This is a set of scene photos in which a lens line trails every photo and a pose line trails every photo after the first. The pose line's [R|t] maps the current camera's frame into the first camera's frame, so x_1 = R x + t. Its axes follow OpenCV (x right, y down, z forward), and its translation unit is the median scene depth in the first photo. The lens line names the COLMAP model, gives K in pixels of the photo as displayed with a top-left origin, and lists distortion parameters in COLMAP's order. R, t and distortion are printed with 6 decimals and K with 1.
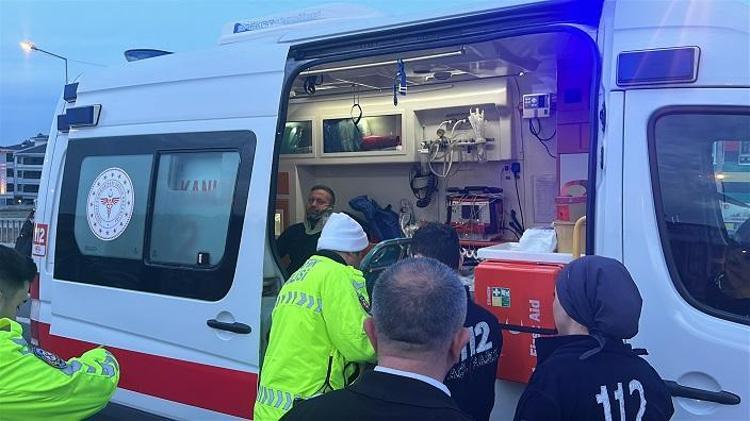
lens RADIAL K [[634.4, 0, 375.0], [0, 634.4, 210.5], [0, 0, 1]] dist [0.006240, -0.000556]
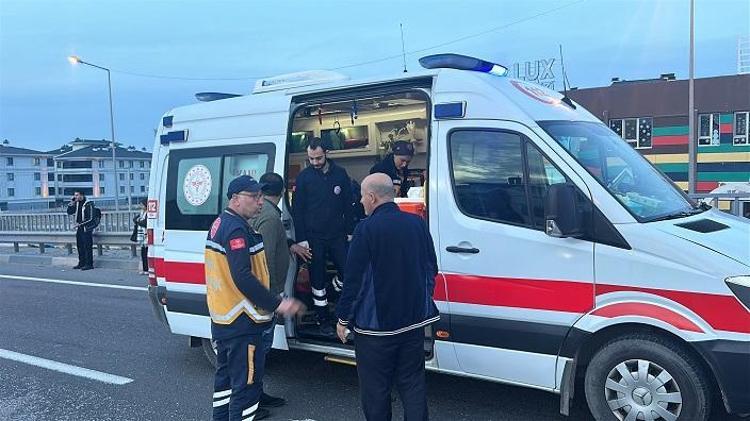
lens RADIAL K [[706.6, 0, 375.0], [0, 706.6, 210.5], [0, 0, 1]] dist [0.008408, 0.003541]
pose [[0.997445, -0.031739, -0.063995, 0.181046], [0.031994, 0.999484, 0.002951, 0.061732], [0.063868, -0.004991, 0.997946, -0.832279]]
